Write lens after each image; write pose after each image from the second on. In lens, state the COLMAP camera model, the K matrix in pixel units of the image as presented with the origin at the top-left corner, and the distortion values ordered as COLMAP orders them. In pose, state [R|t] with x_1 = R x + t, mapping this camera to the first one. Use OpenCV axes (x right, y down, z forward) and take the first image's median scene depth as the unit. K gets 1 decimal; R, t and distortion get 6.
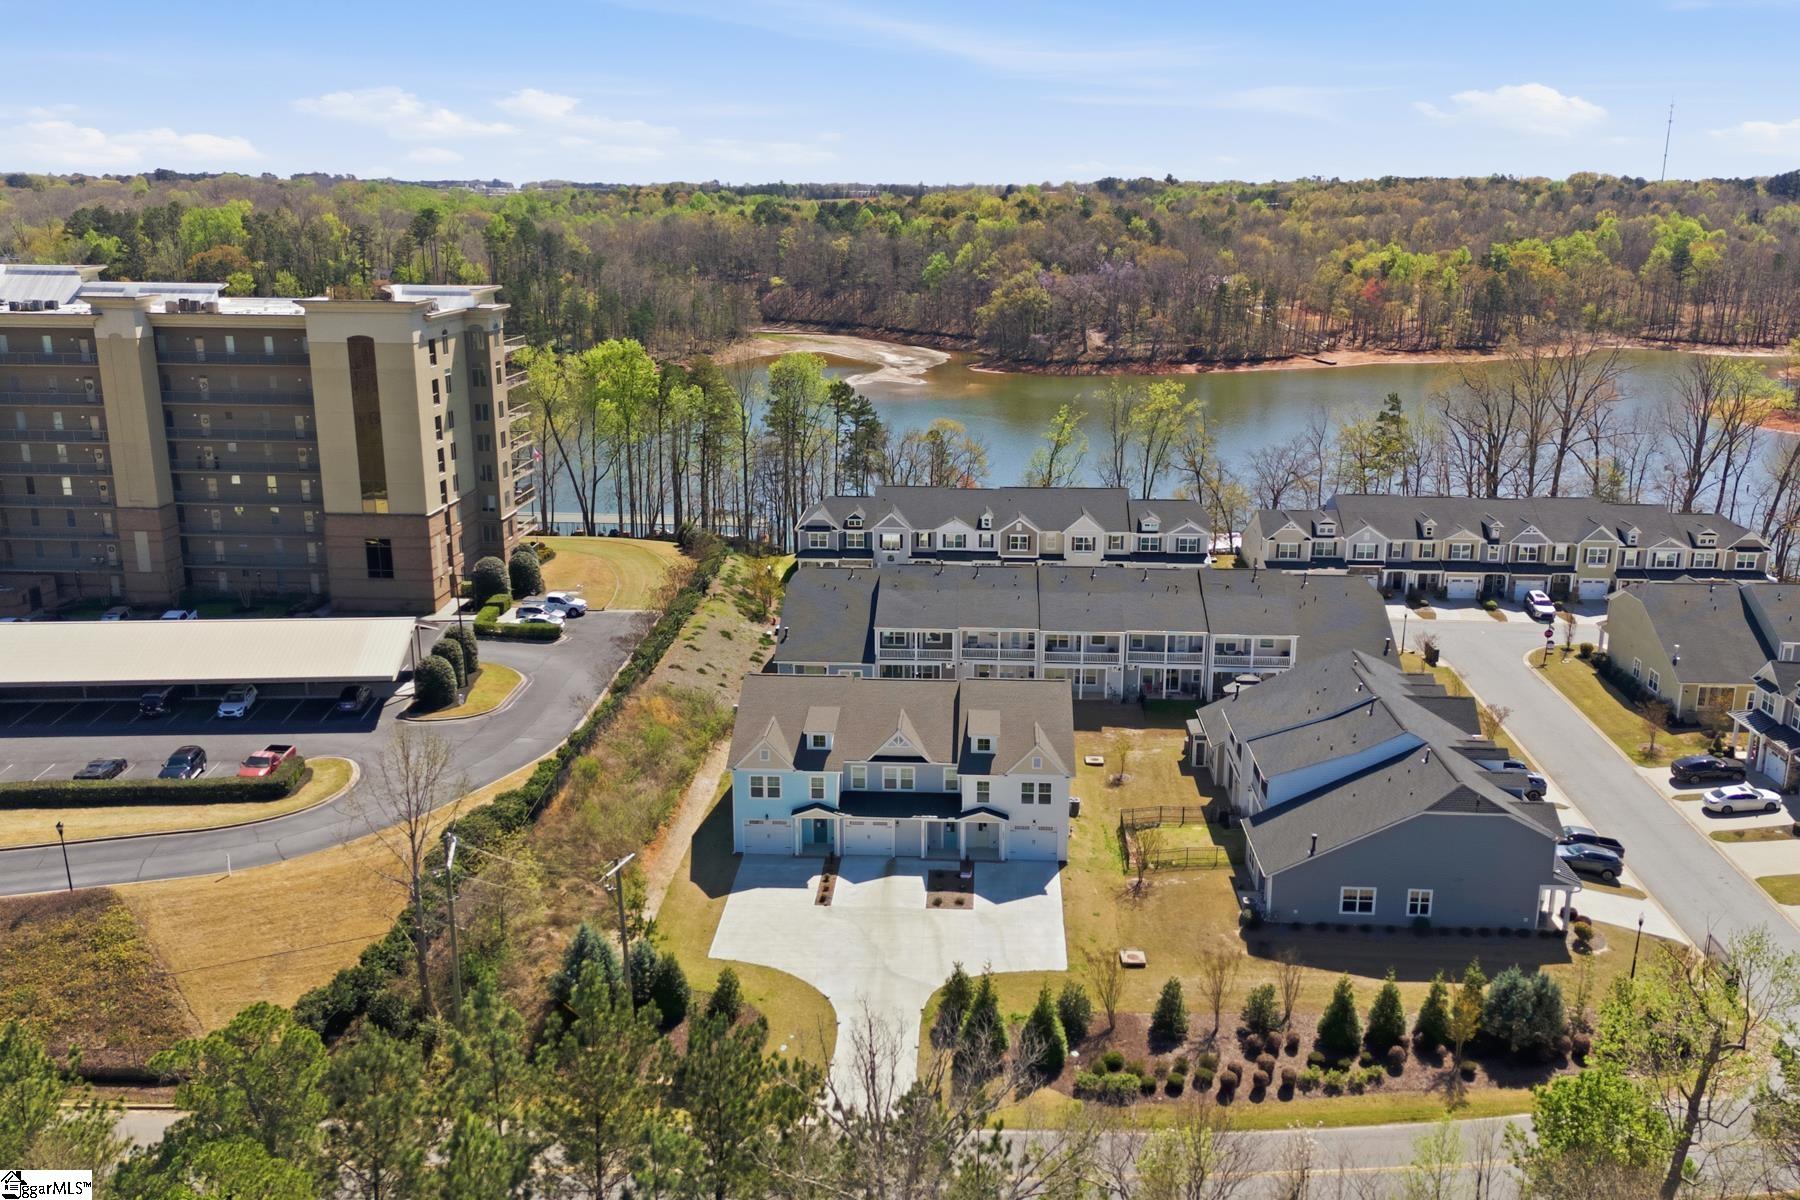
lens RADIAL K [[1493.7, 0, 893.4], [0, 1493.7, 590.8], [0, 0, 1]] dist [0.071904, -0.092678]
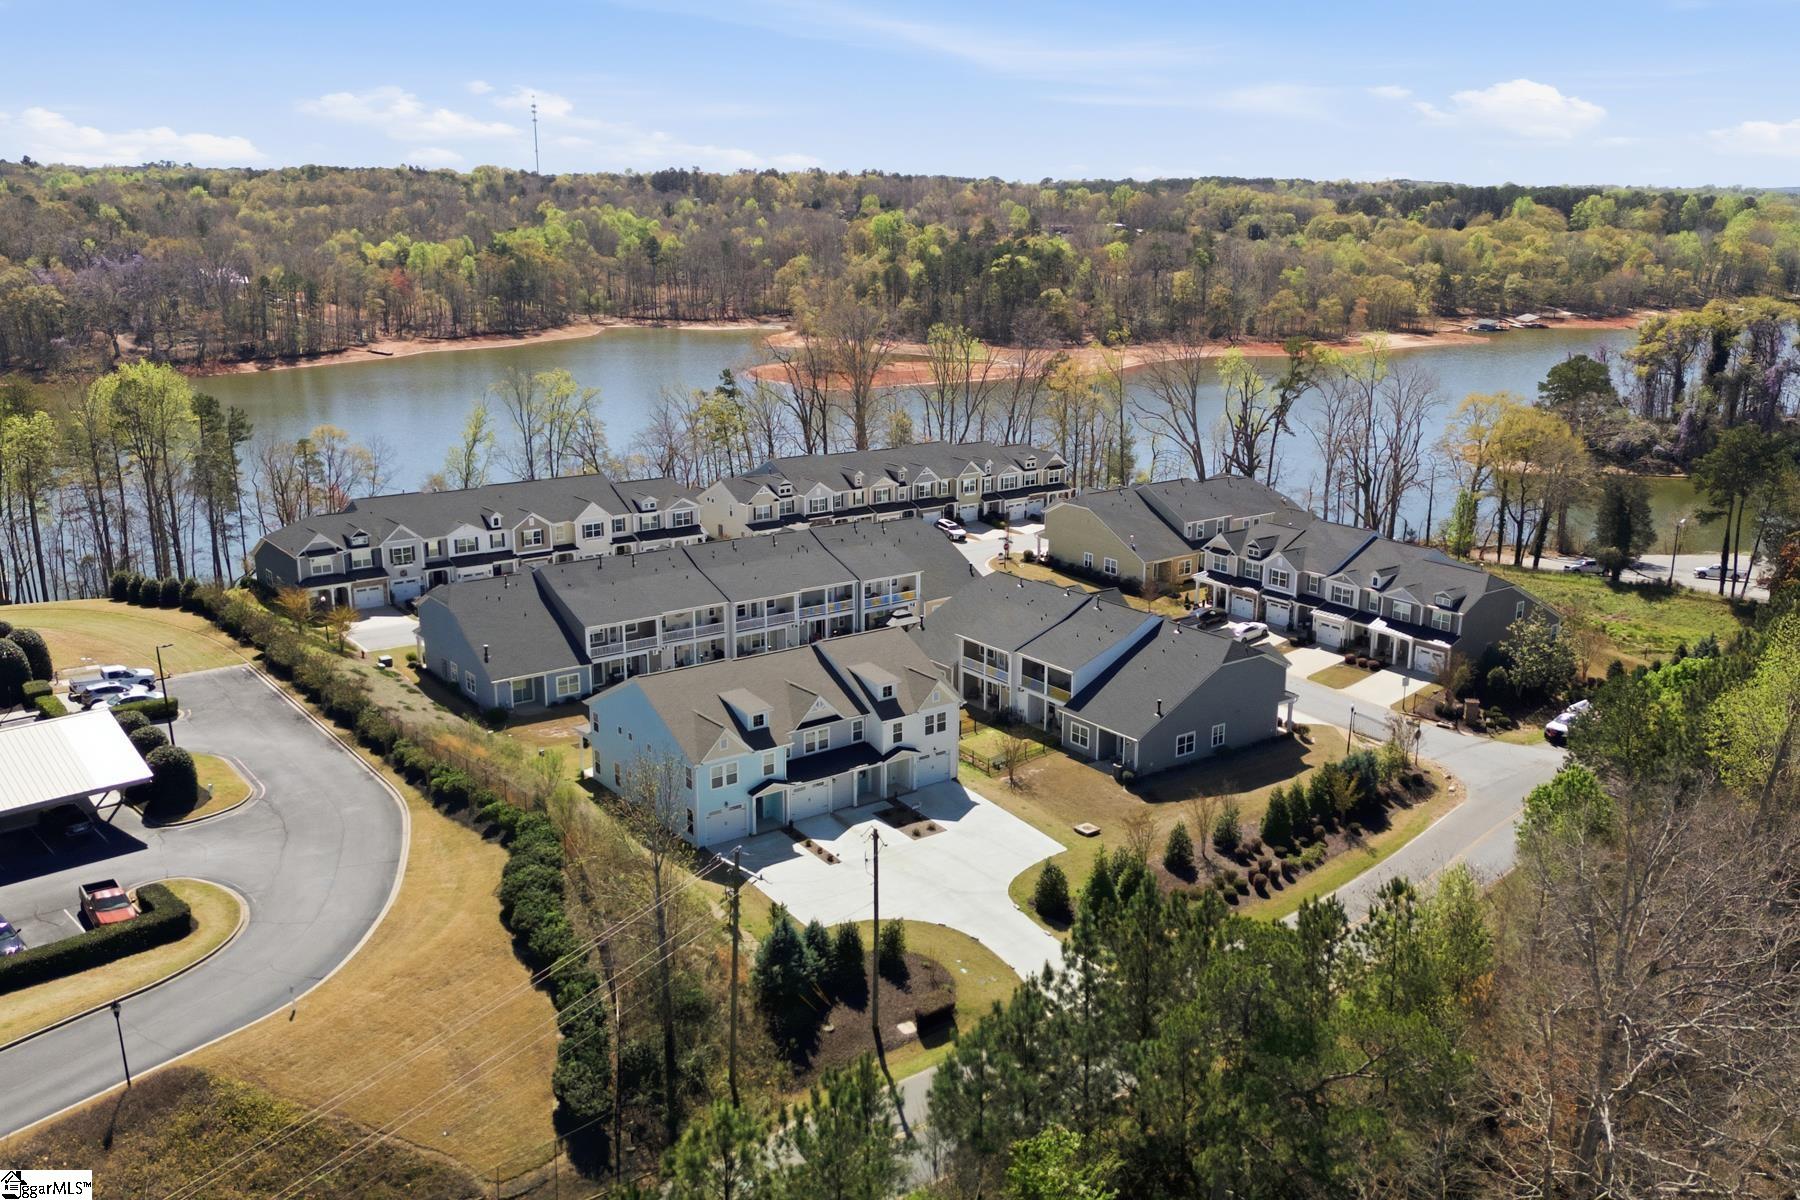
lens RADIAL K [[1493.7, 0, 895.1], [0, 1493.7, 612.6], [0, 0, 1]] dist [0.071904, -0.092678]
pose [[0.779812, -0.165737, 0.603675, -0.336615], [0.153350, 0.985511, 0.072475, -0.018784], [-0.606940, 0.036057, 0.793929, 0.070757]]
